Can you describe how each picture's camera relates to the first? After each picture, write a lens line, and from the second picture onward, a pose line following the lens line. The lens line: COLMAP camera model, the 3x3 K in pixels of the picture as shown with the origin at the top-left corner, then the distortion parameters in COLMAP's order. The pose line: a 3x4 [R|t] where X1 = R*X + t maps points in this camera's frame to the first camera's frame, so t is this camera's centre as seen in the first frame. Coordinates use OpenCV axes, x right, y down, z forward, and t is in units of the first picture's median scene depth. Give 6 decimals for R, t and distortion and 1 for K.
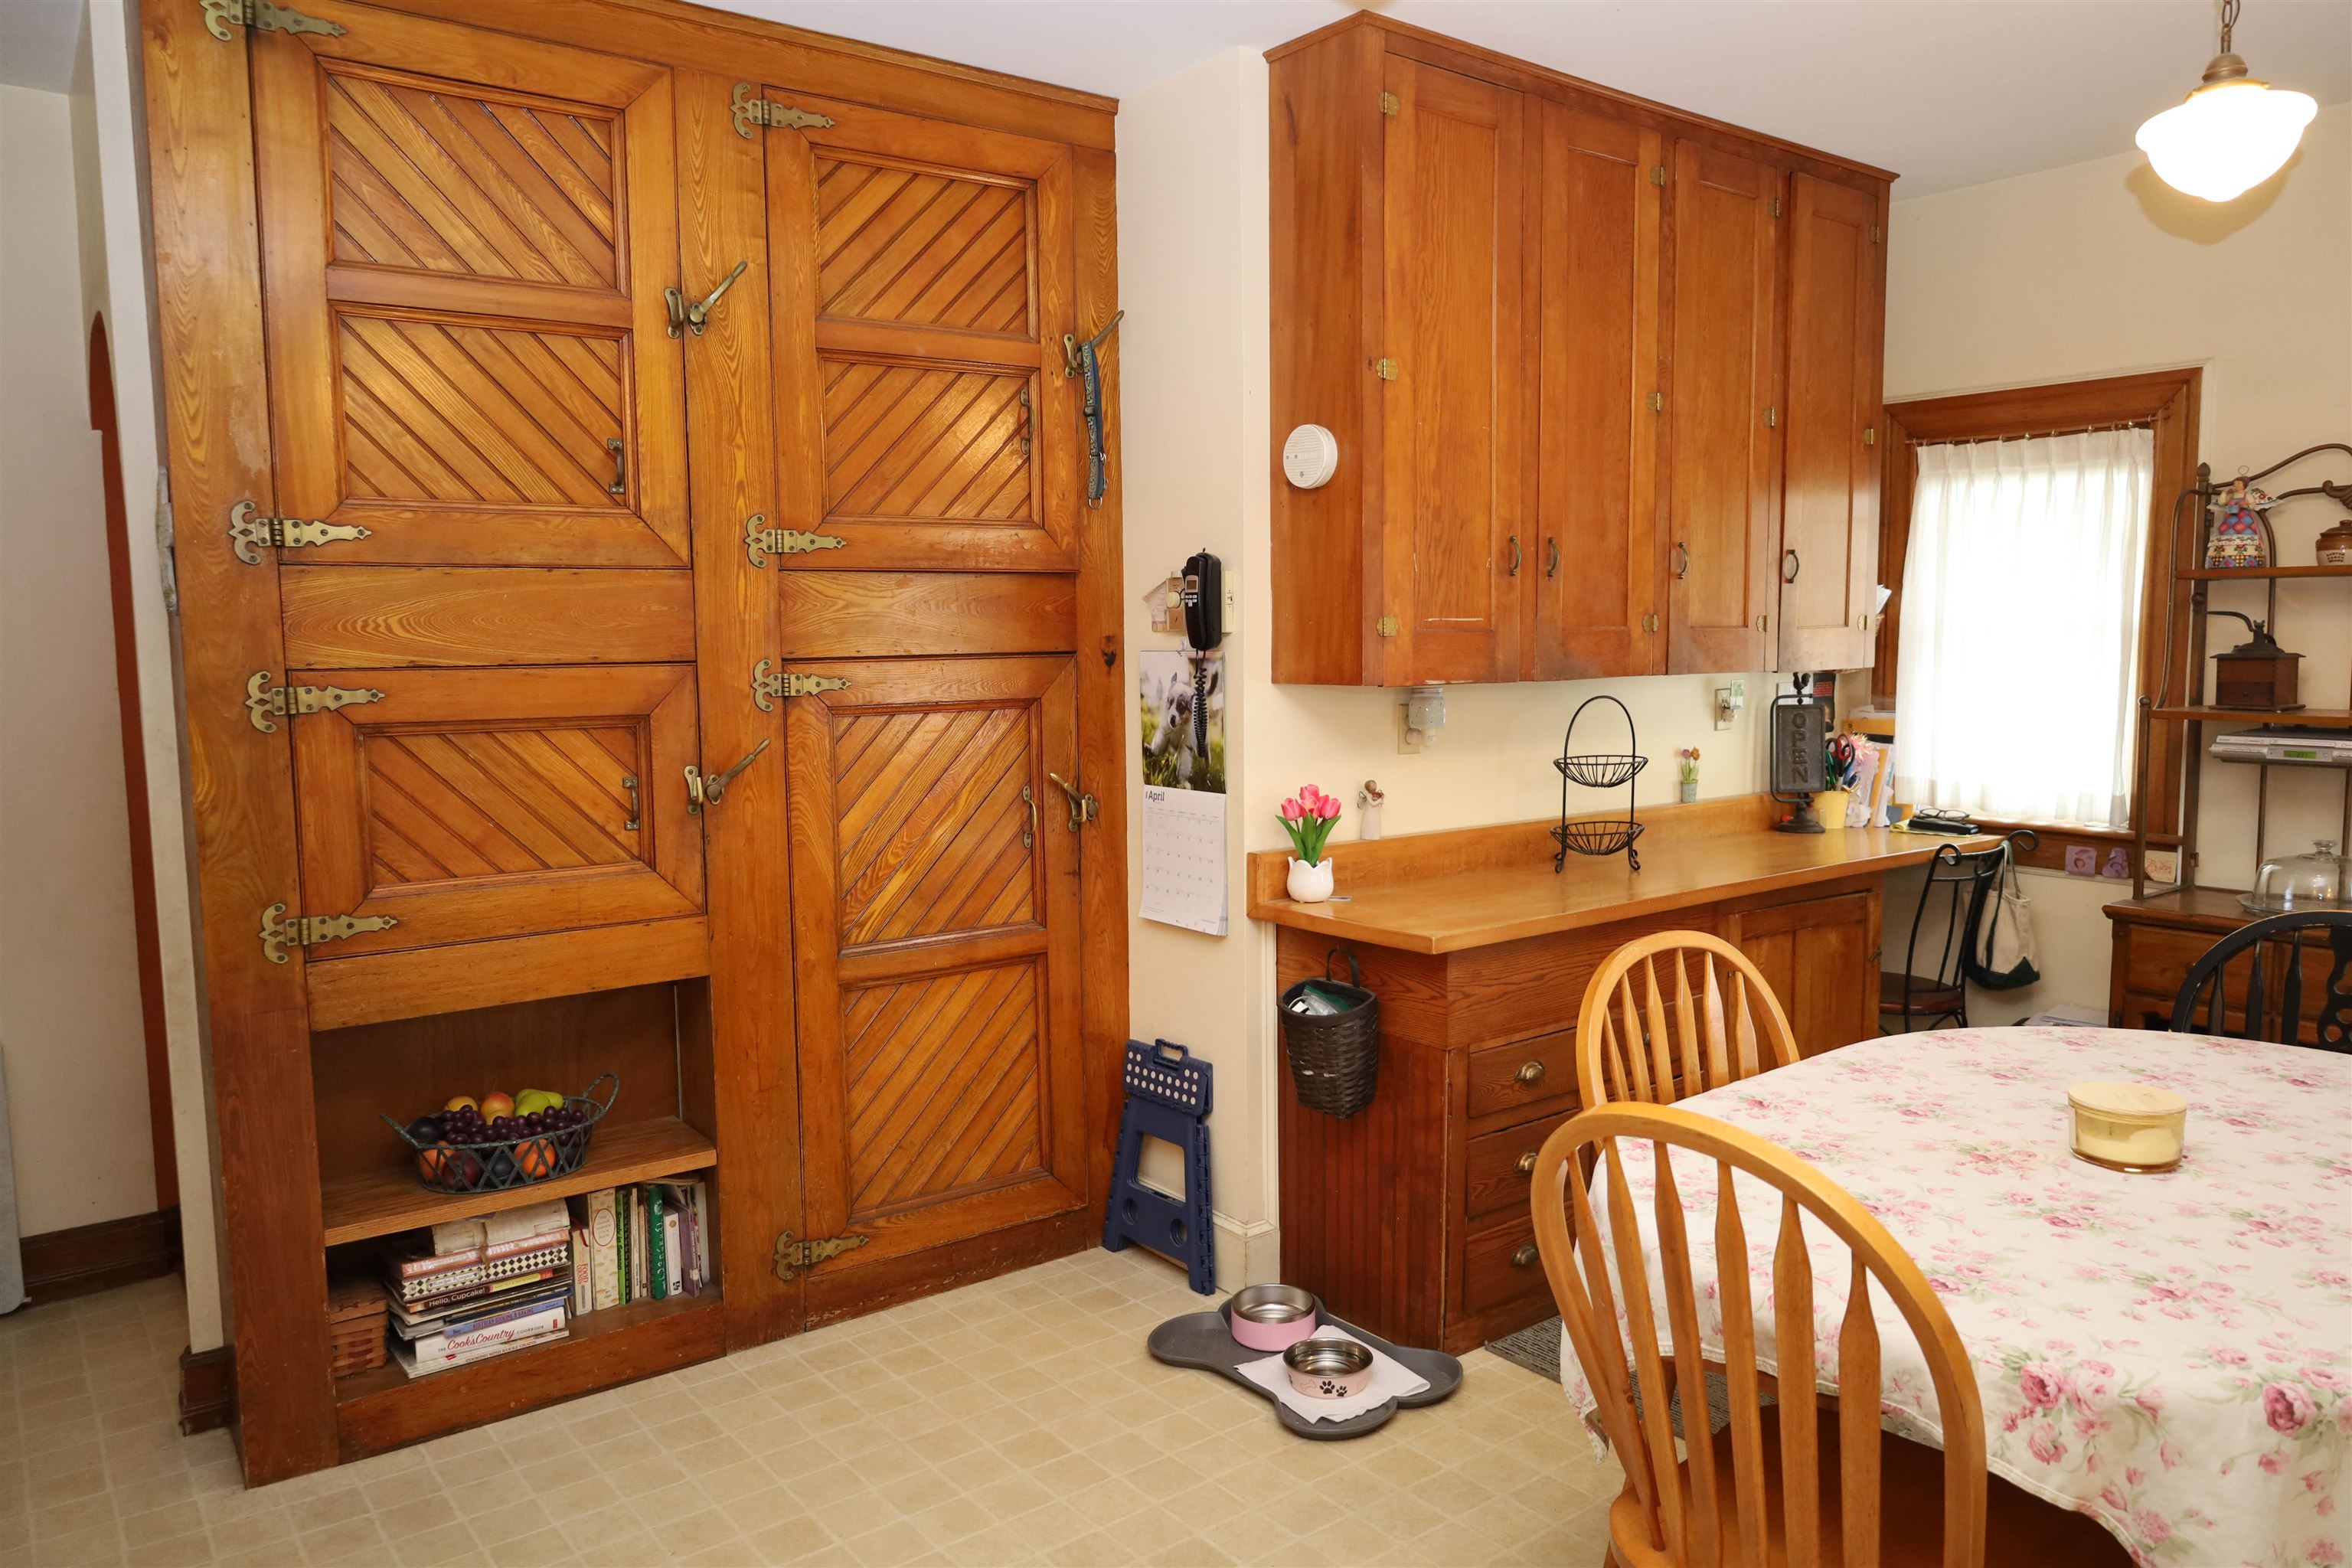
lens RADIAL K [[1636.0, 0, 1172.9], [0, 1636.0, 783.4], [0, 0, 1]] dist [0.000320, 0.001340]
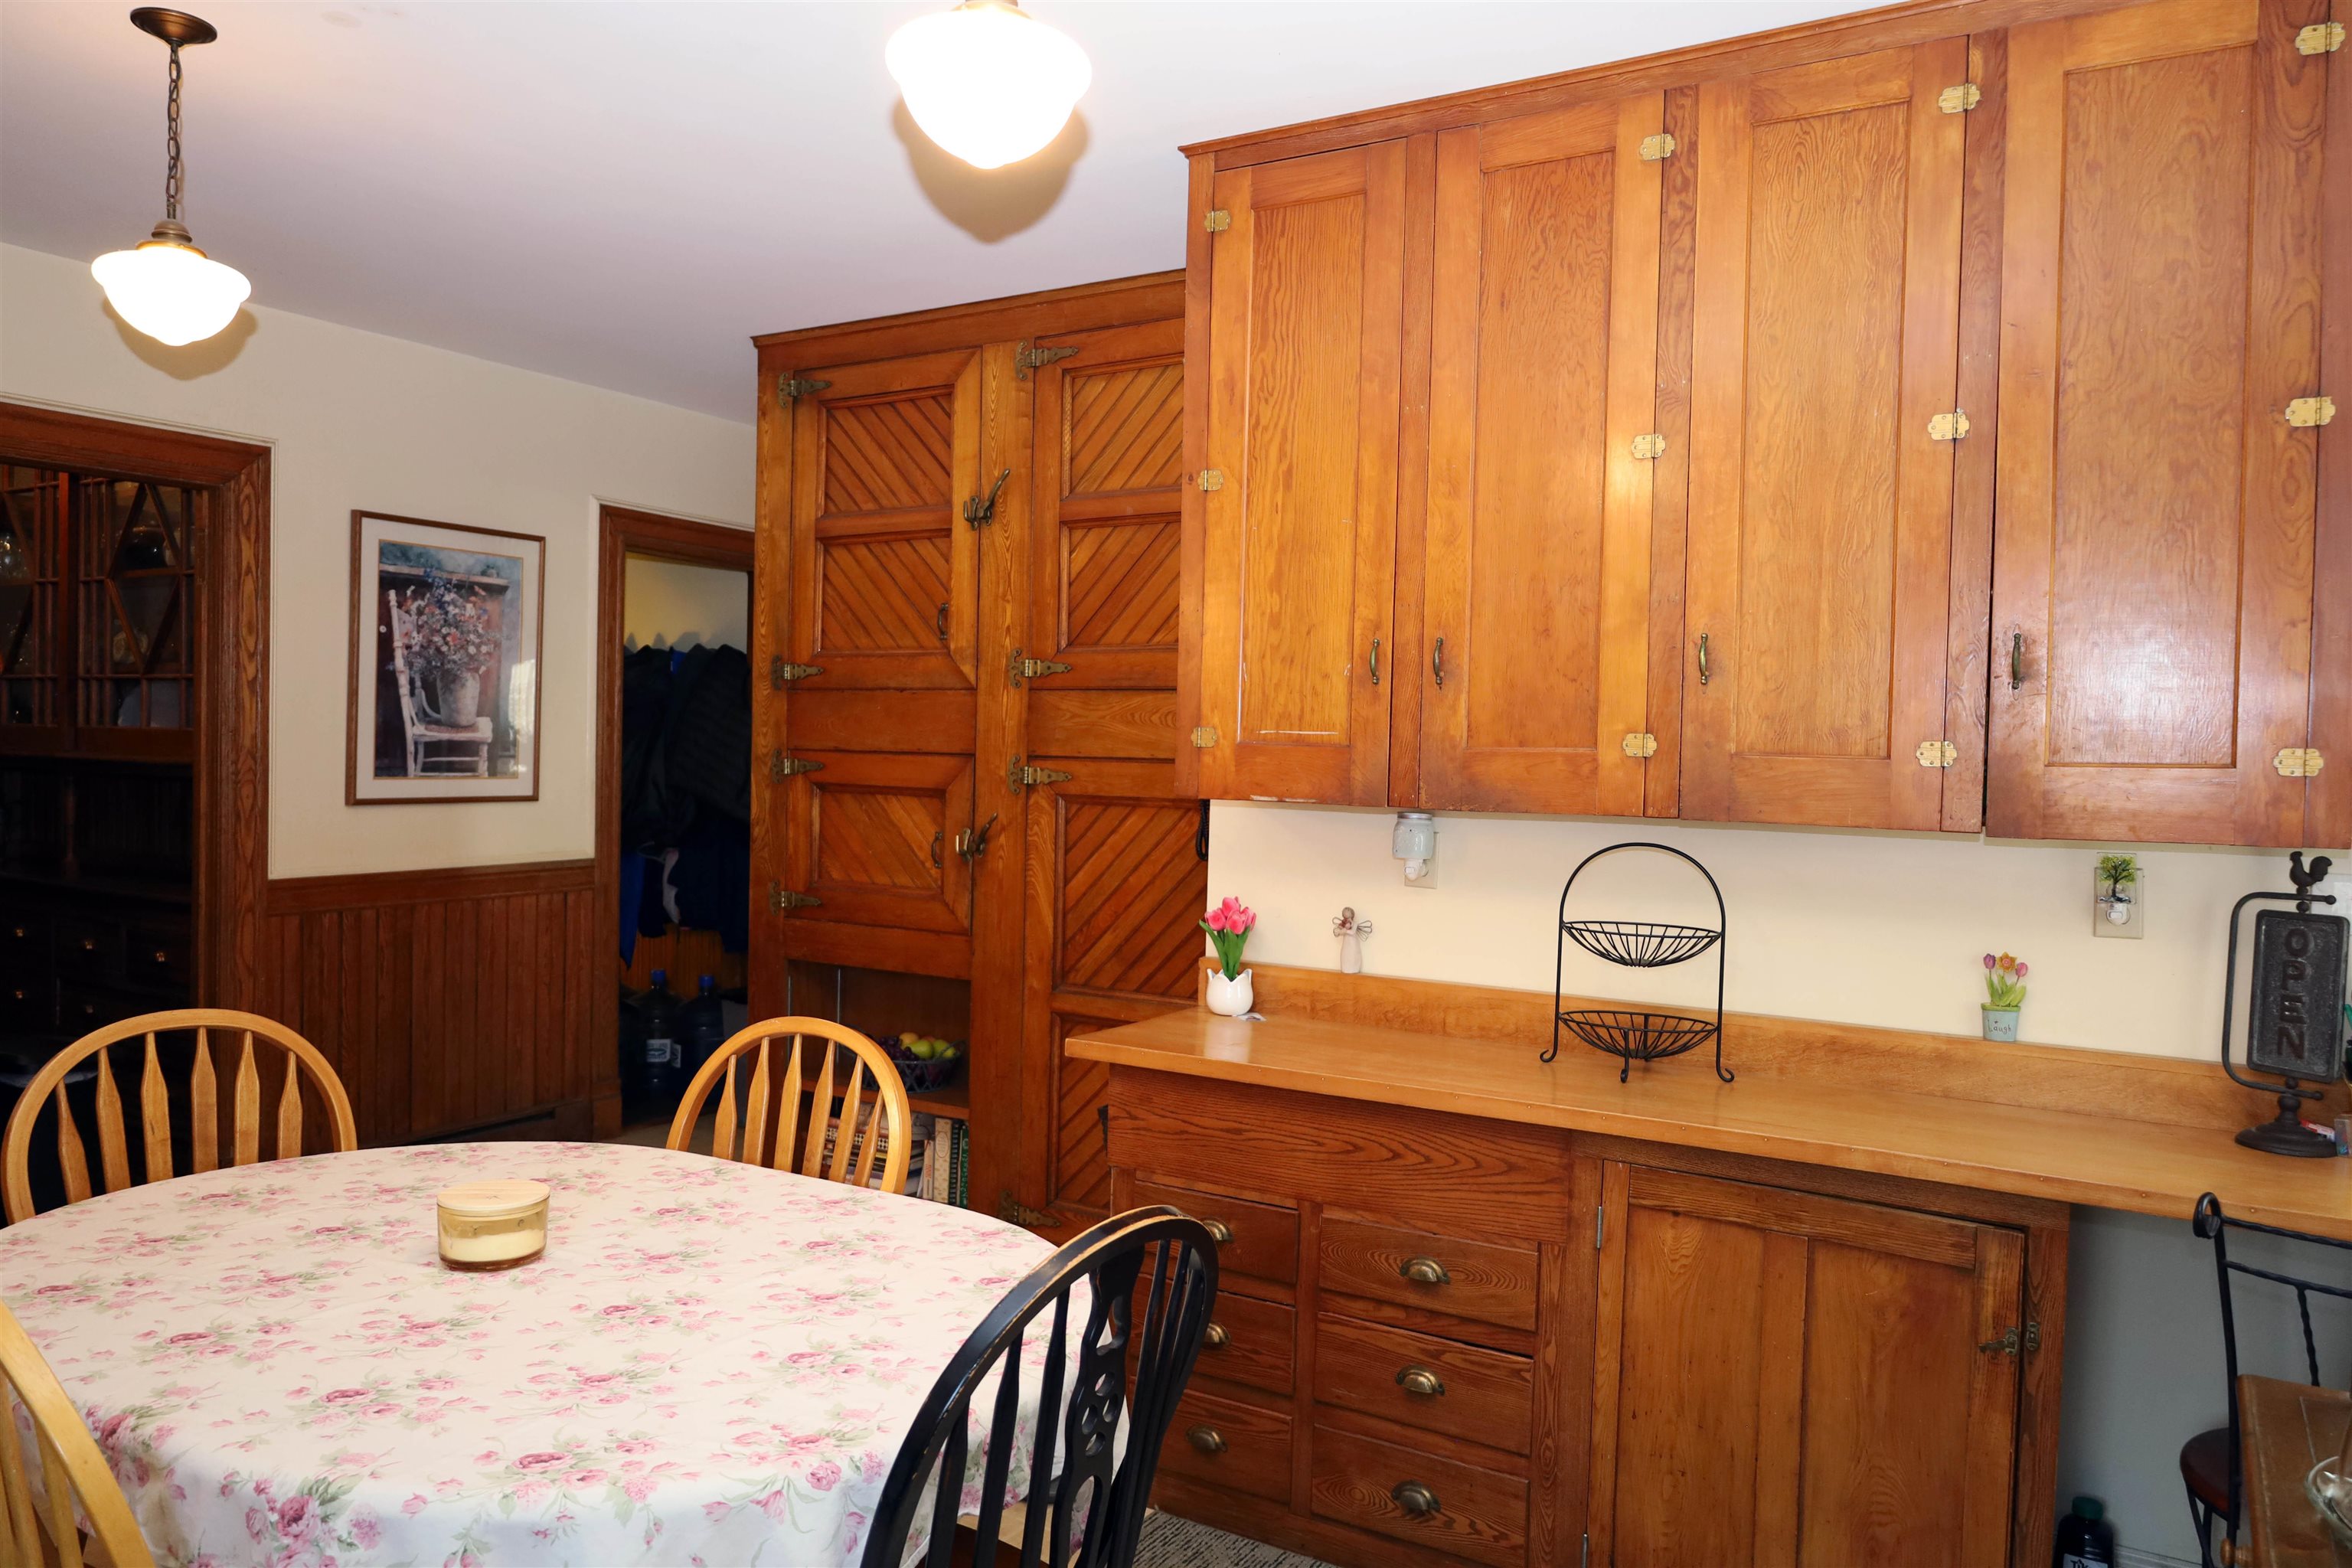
lens RADIAL K [[1636.0, 0, 1171.6], [0, 1636.0, 782.4], [0, 0, 1]] dist [0.000320, 0.001340]
pose [[0.353366, 0.038631, -0.934687, 1.036057], [-0.116045, 0.993240, -0.002821, -0.063433], [0.928260, 0.109463, 0.355460, 0.628636]]
